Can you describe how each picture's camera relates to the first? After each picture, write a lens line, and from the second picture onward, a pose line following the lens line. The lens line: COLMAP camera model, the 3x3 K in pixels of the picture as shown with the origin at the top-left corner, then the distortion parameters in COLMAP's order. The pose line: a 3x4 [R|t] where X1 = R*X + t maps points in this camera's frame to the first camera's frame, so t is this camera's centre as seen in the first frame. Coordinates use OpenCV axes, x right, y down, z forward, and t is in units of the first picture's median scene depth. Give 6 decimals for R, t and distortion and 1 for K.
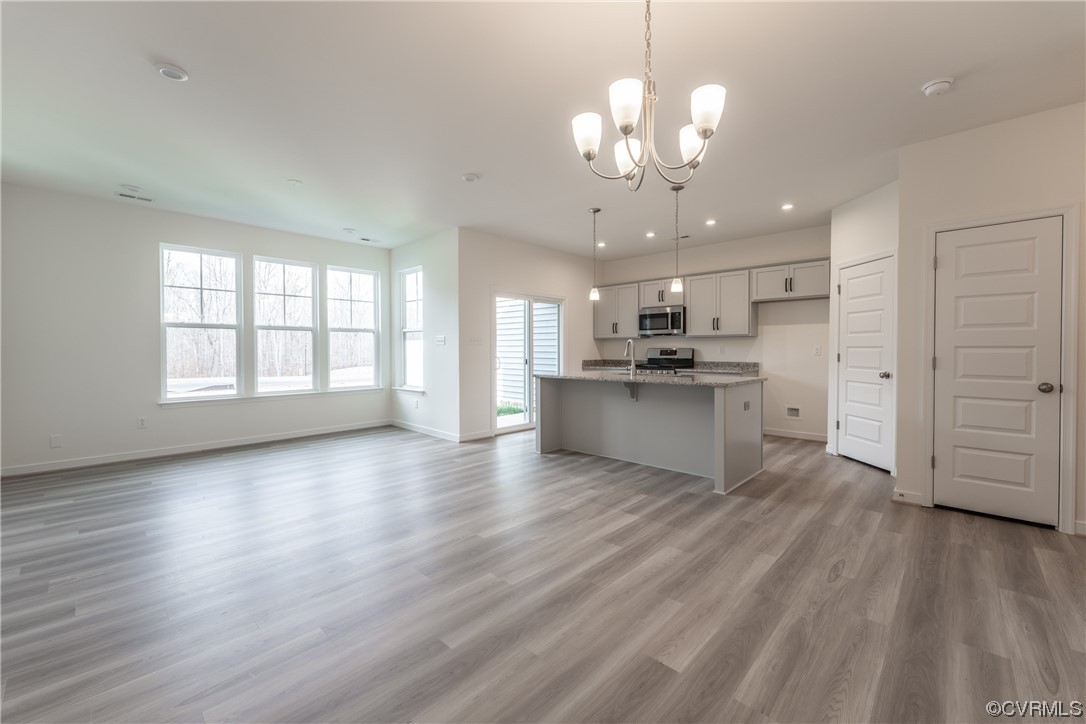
lens RADIAL K [[441.8, 0, 541.1], [0, 441.8, 354.9], [0, 0, 1]] dist [0.001179, 0.000348]
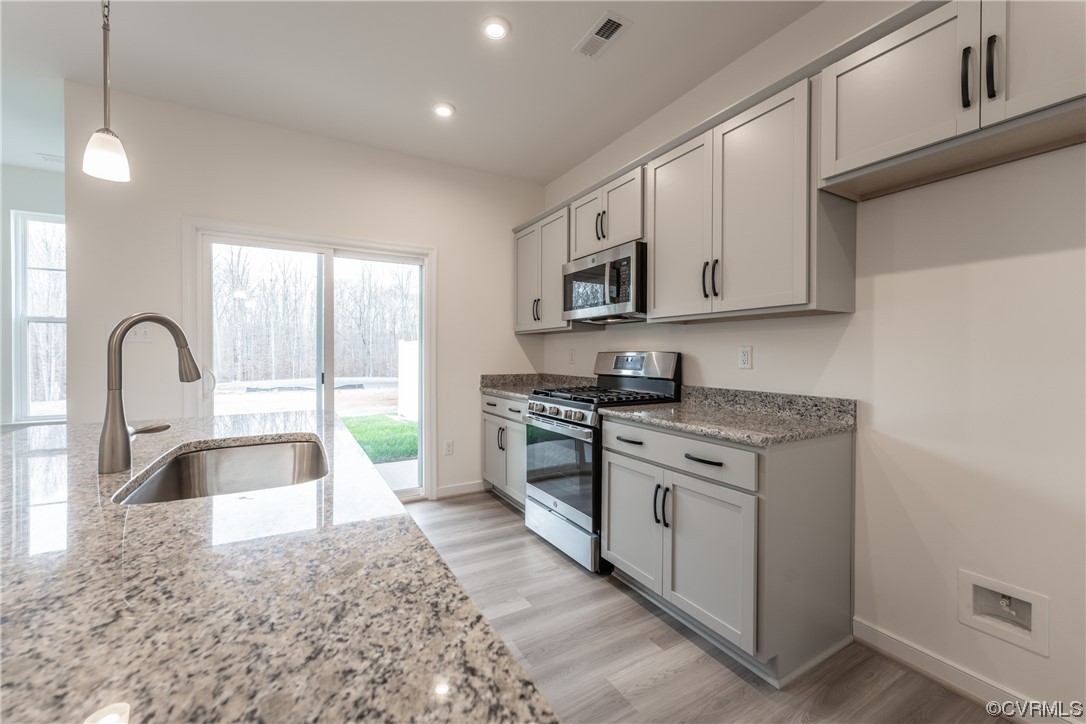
lens RADIAL K [[441.8, 0, 537.5], [0, 441.8, 358.5], [0, 0, 1]] dist [0.001179, 0.000348]
pose [[0.957531, 0.005578, -0.288276, 0.352560], [-0.004856, 0.999983, 0.003220, -0.010314], [0.288289, -0.001683, 0.957542, 0.617773]]
